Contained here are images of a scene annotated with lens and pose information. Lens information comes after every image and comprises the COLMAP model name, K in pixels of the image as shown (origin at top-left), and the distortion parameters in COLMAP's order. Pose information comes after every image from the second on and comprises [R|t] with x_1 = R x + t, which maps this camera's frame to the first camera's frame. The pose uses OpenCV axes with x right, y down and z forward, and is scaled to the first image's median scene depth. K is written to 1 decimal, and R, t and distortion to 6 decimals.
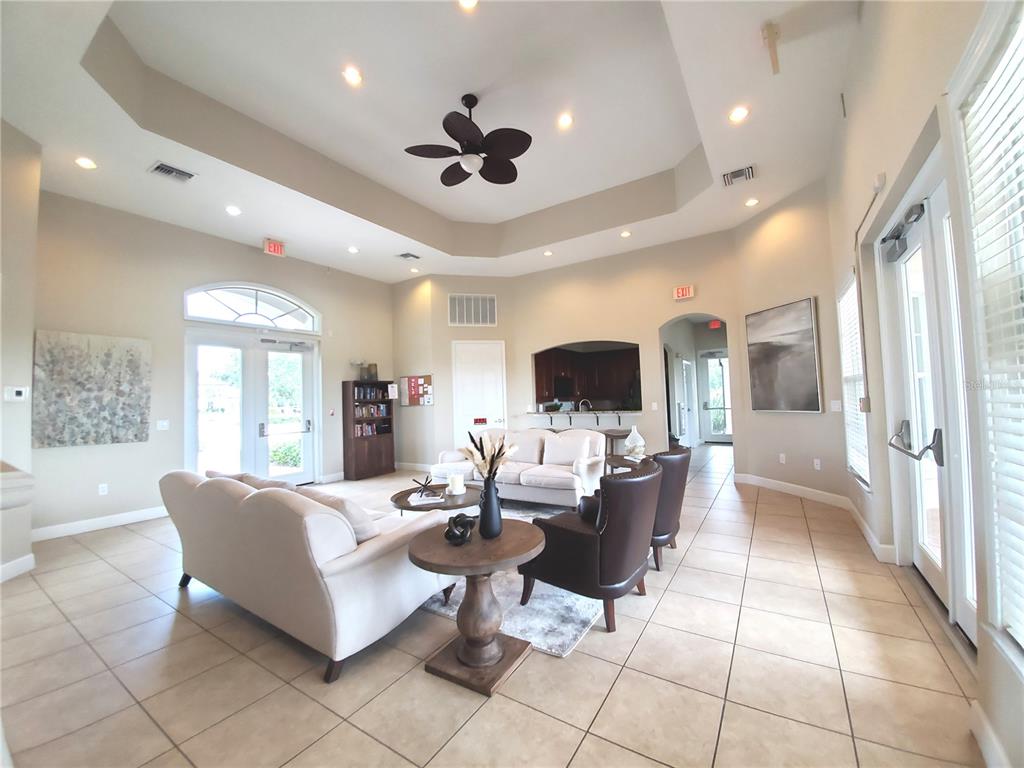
lens RADIAL K [[408.3, 0, 516.5], [0, 408.3, 382.9], [0, 0, 1]] dist [-0.004693, -0.000387]
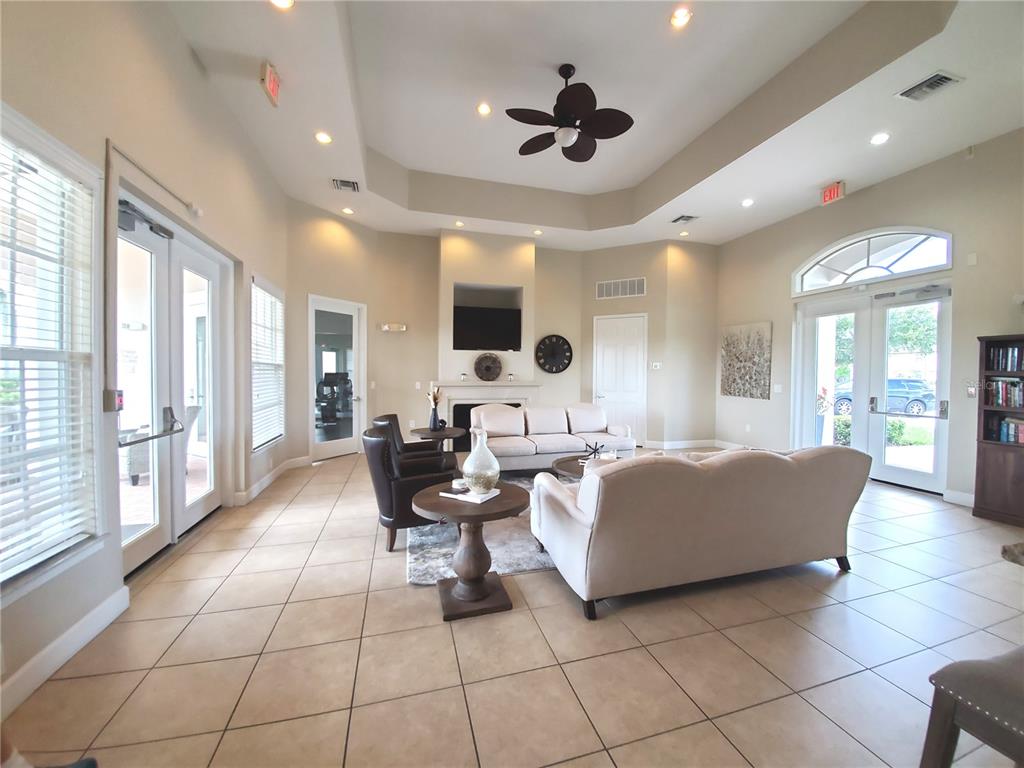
lens RADIAL K [[408.3, 0, 520.9], [0, 408.3, 378.0], [0, 0, 1]] dist [-0.004693, -0.000387]
pose [[-0.652066, 0.035645, -0.757324, 0.637802], [0.041241, 0.999083, 0.011515, 0.027704], [0.757040, -0.023724, -0.652938, 1.342613]]
